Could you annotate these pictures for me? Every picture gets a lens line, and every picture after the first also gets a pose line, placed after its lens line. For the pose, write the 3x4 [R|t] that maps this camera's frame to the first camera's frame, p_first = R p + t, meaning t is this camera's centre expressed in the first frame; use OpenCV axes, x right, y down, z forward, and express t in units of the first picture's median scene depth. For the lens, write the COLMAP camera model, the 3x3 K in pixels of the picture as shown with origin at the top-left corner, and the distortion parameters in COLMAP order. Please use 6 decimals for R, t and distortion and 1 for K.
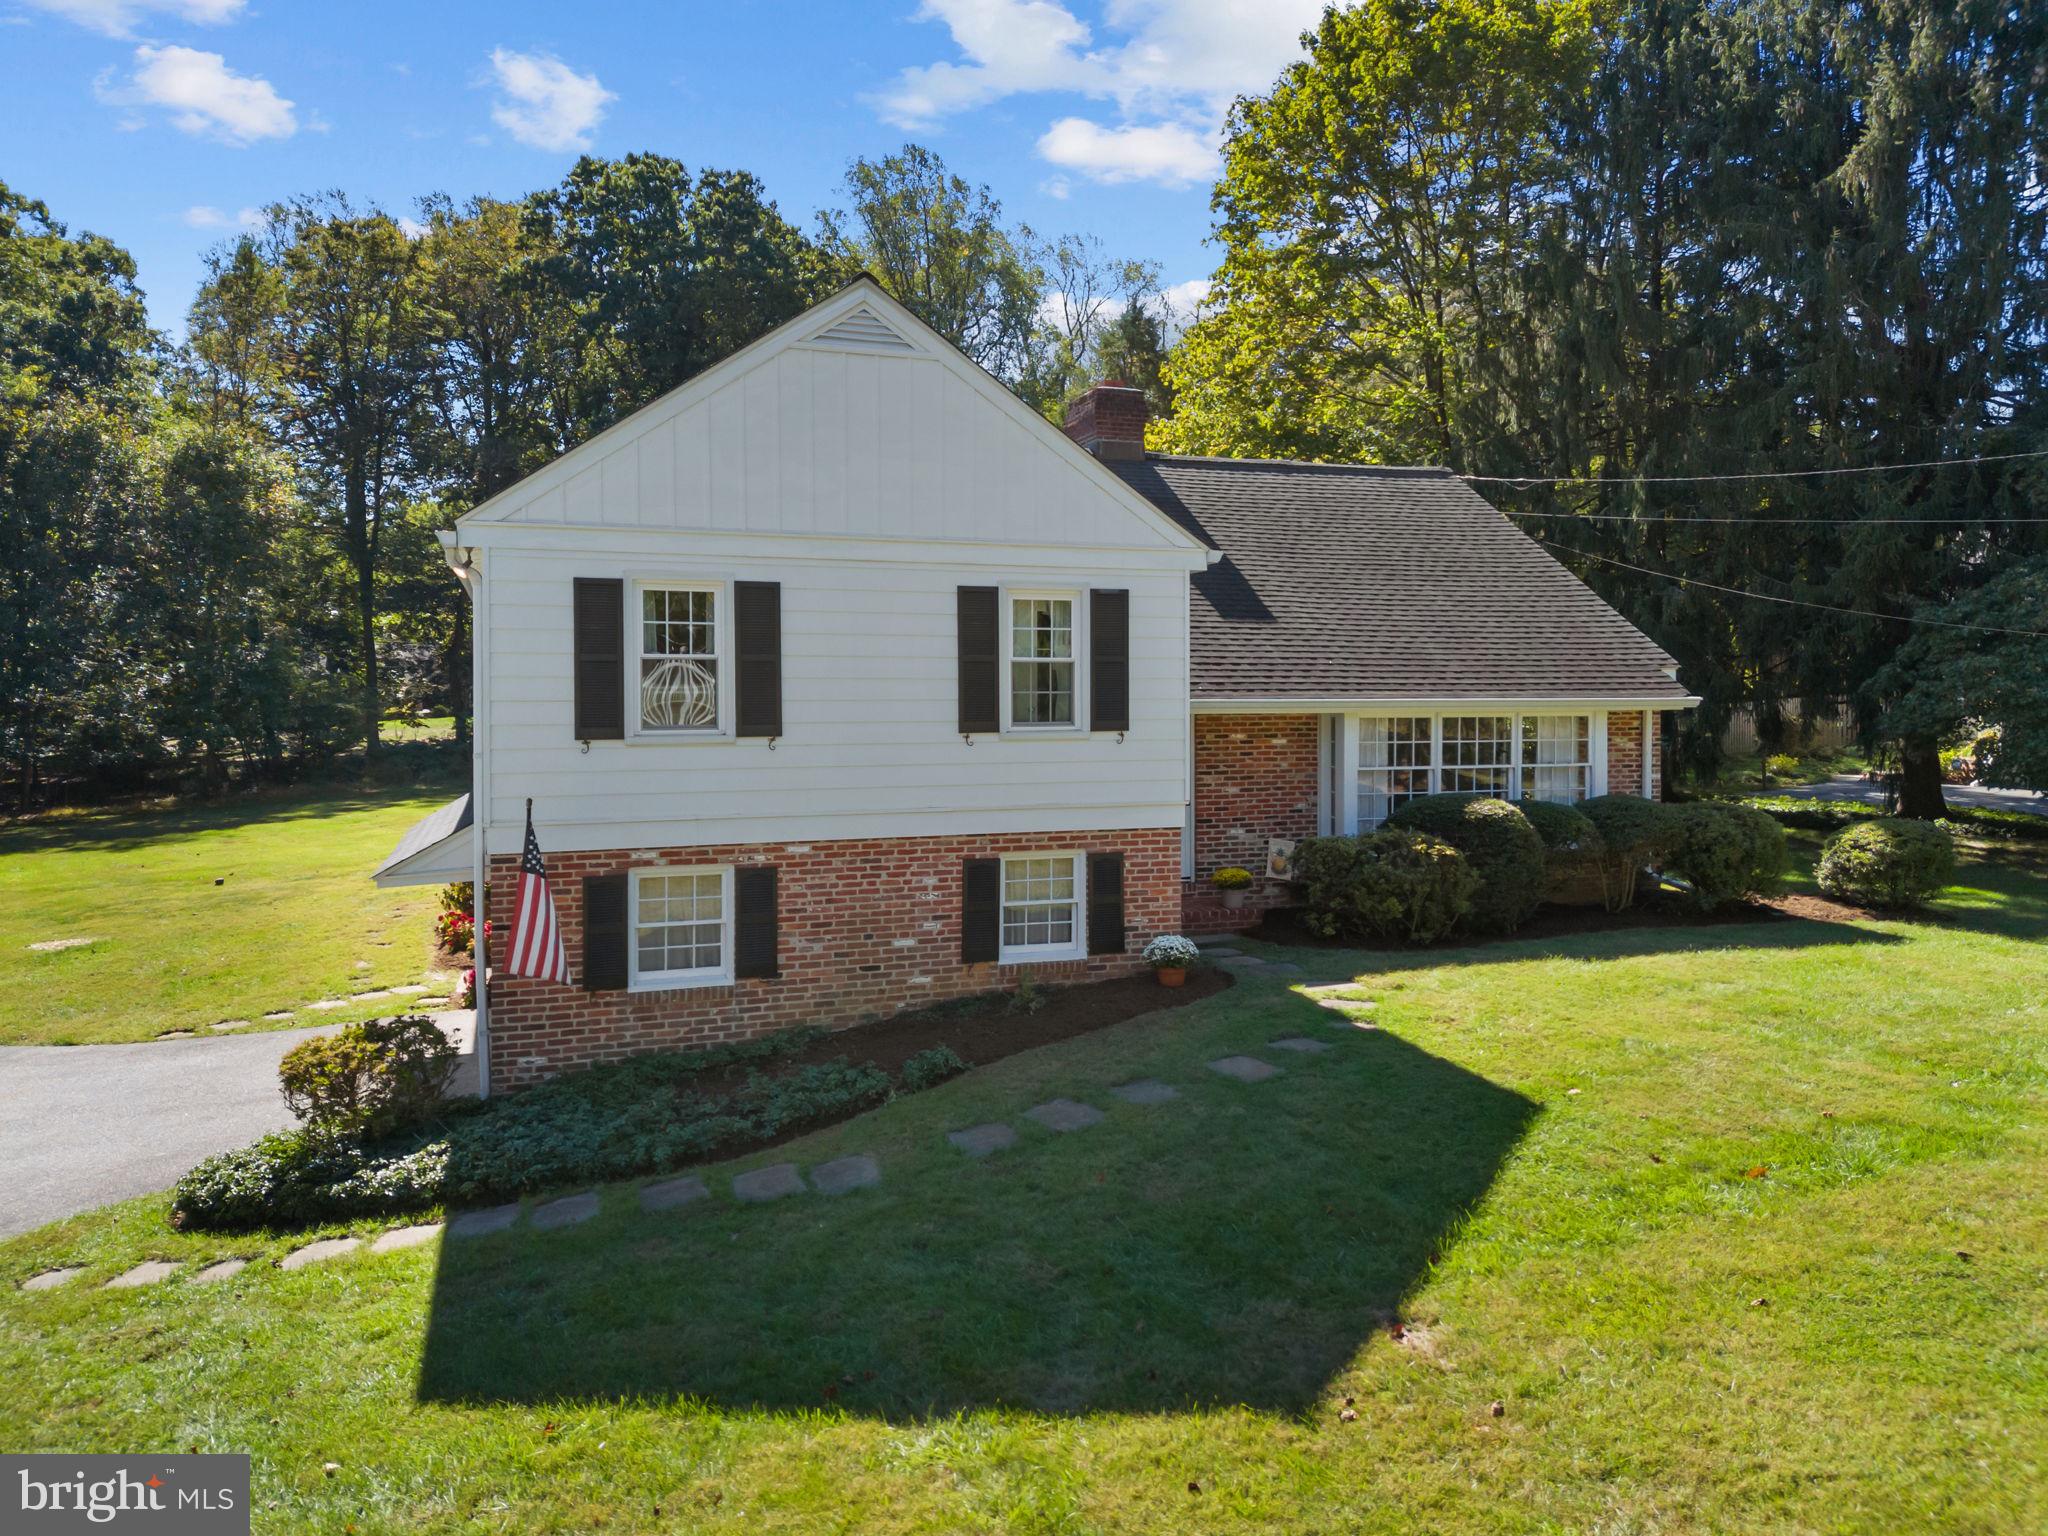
lens RADIAL K [[1430.7, 0, 1035.1], [0, 1430.7, 759.7], [0, 0, 1]] dist [0.089076, -0.087194]
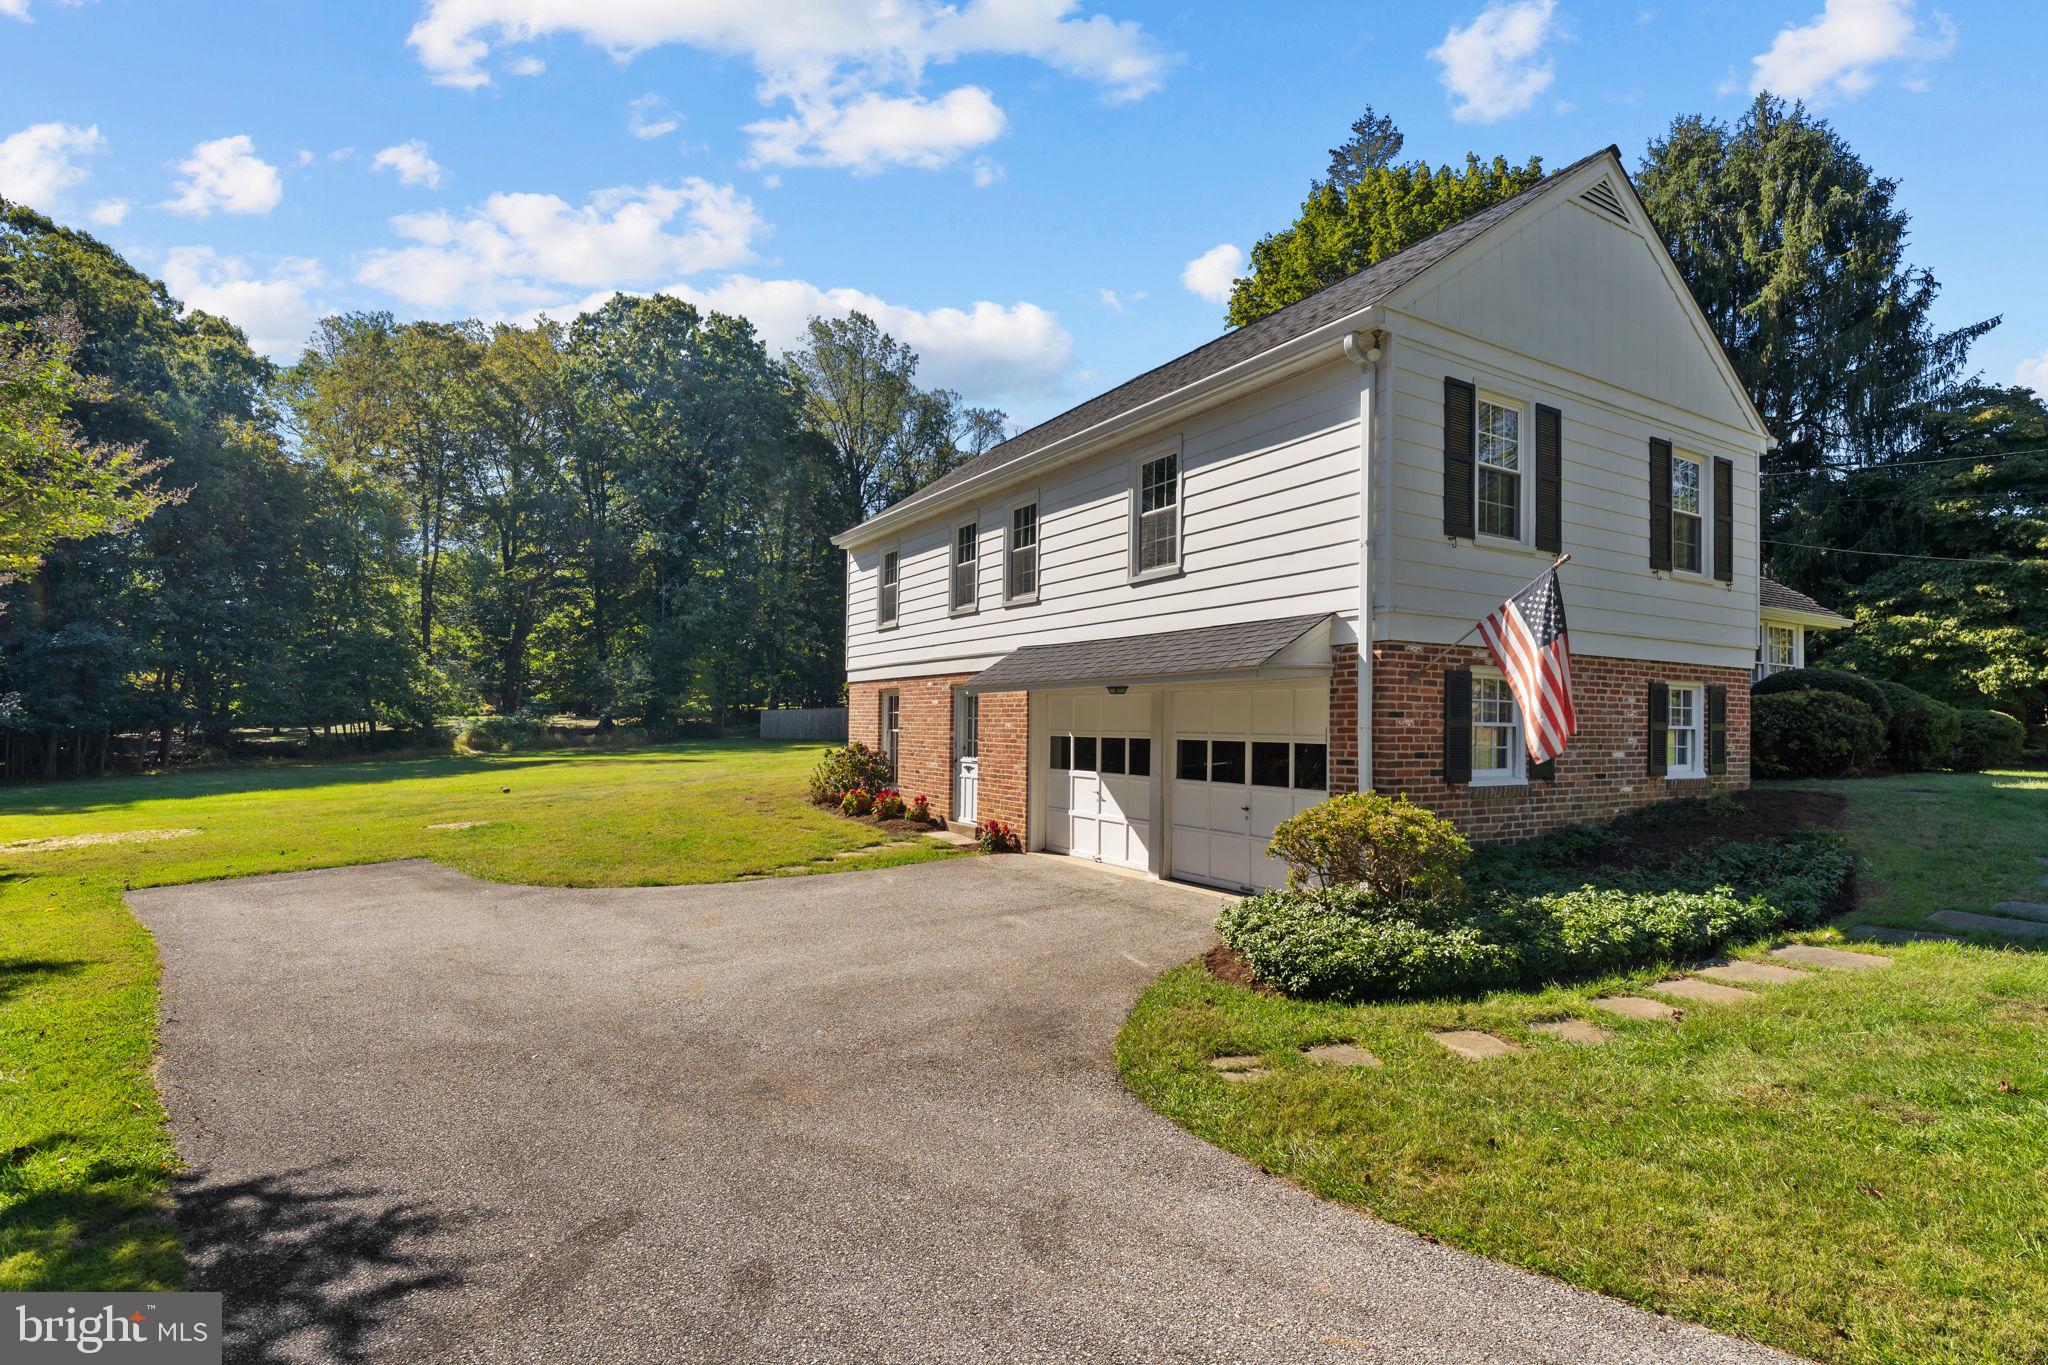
lens RADIAL K [[974.0, 0, 1024.1], [0, 974.0, 717.1], [0, 0, 1]] dist [0.001781, -0.000012]
pose [[0.979341, 0.017142, 0.201488, -0.683127], [-0.006233, 0.998486, -0.054652, 0.141425], [-0.202120, 0.052268, 0.977965, 0.355479]]
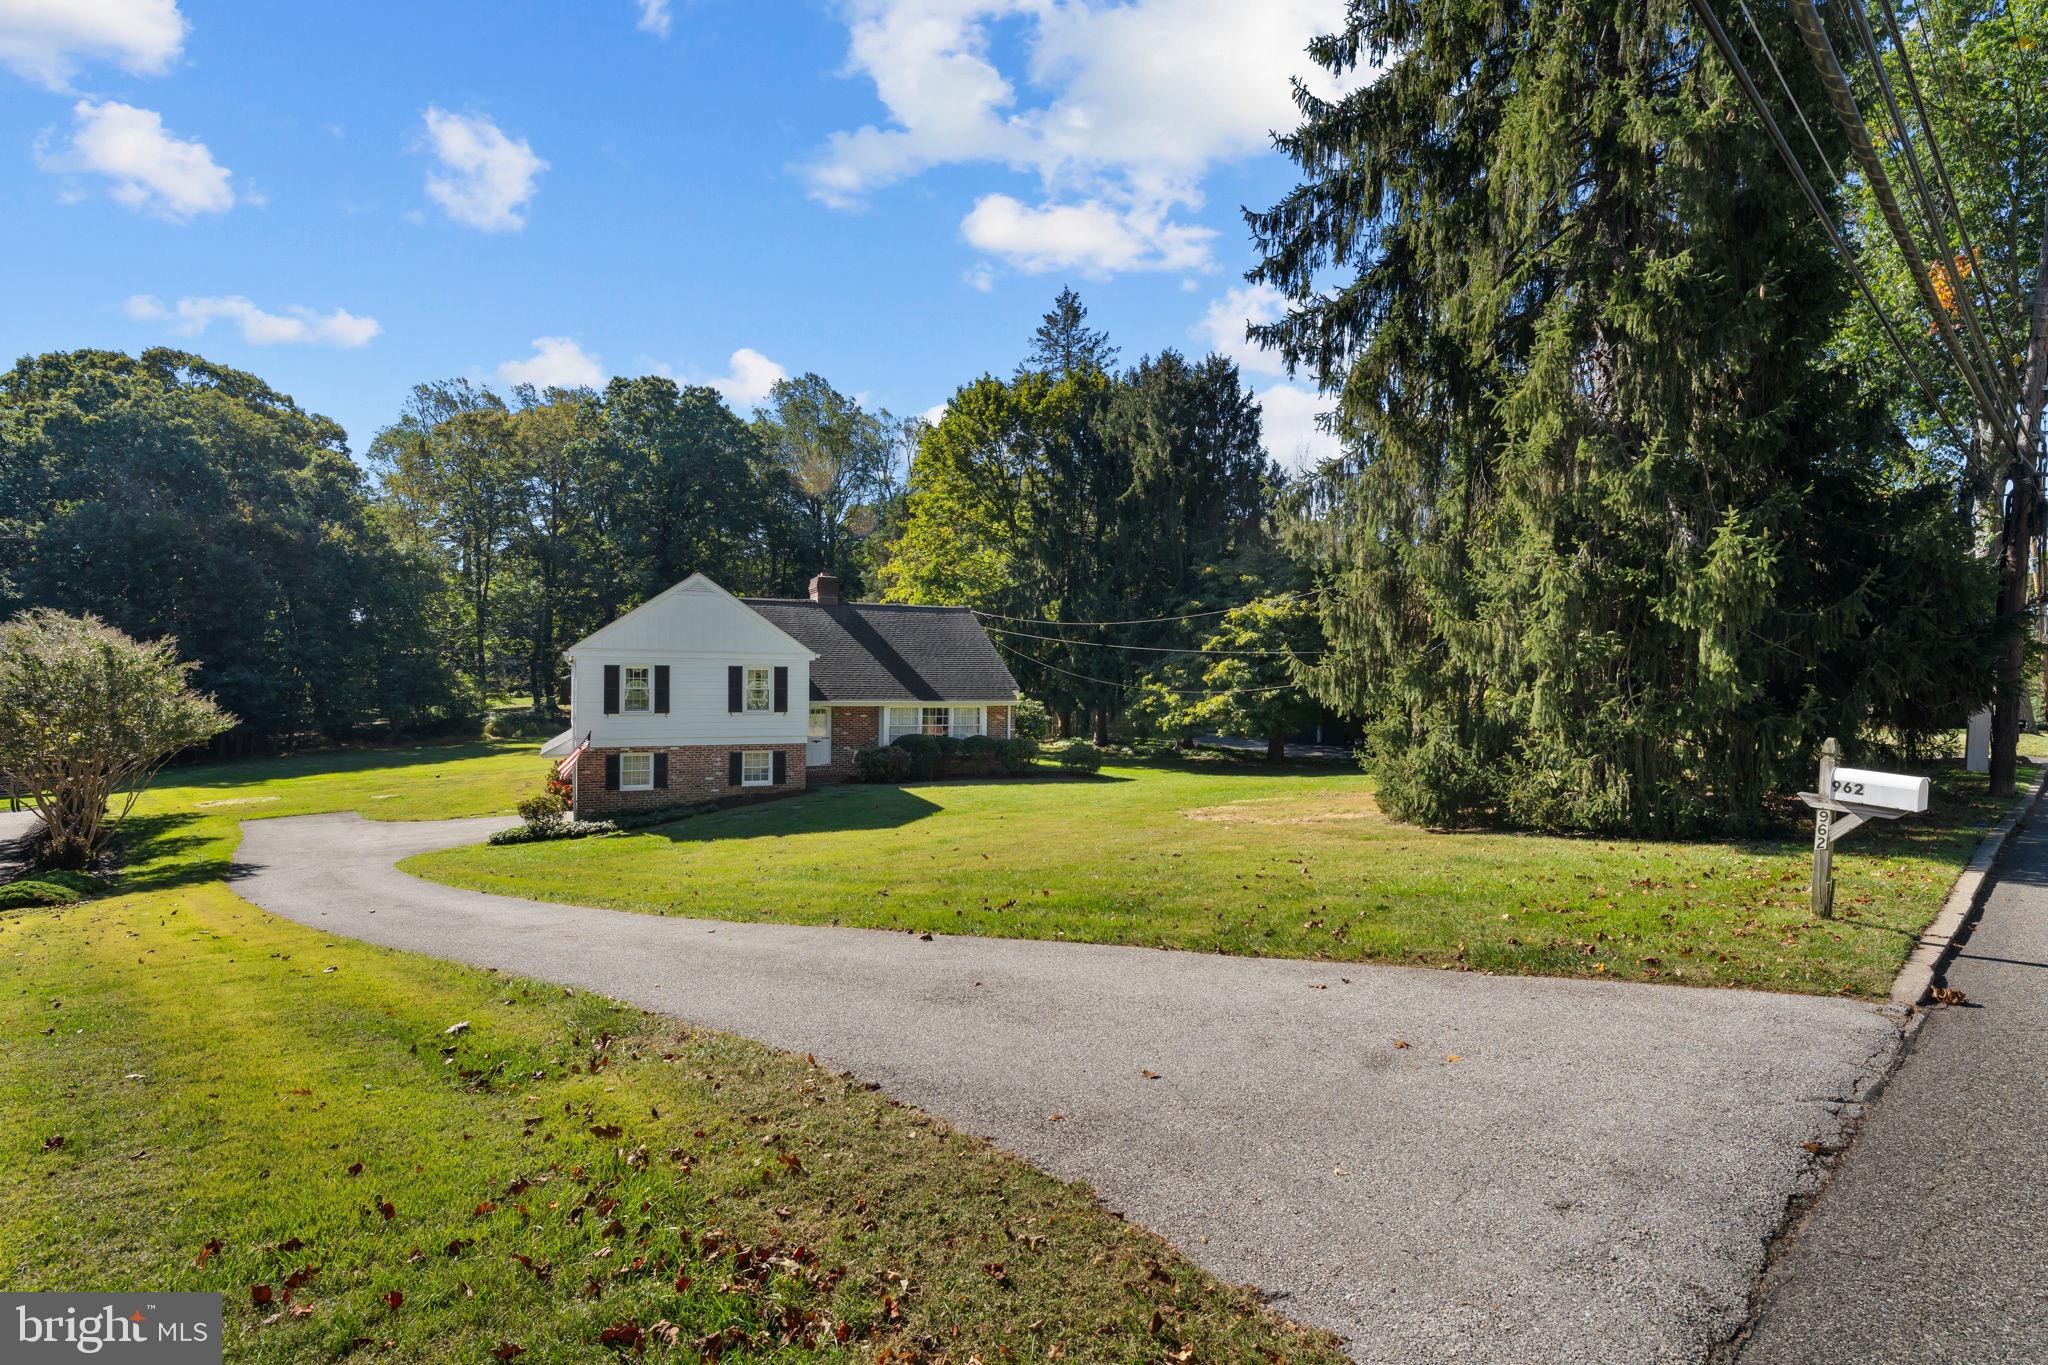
lens RADIAL K [[974.0, 0, 1024.1], [0, 974.0, 717.1], [0, 0, 1]] dist [0.001781, -0.000012]
pose [[0.995231, 0.008172, 0.097206, 0.386535], [-0.007100, 0.999910, -0.011372, 0.011344], [-0.097290, 0.010627, 0.995199, -1.201851]]
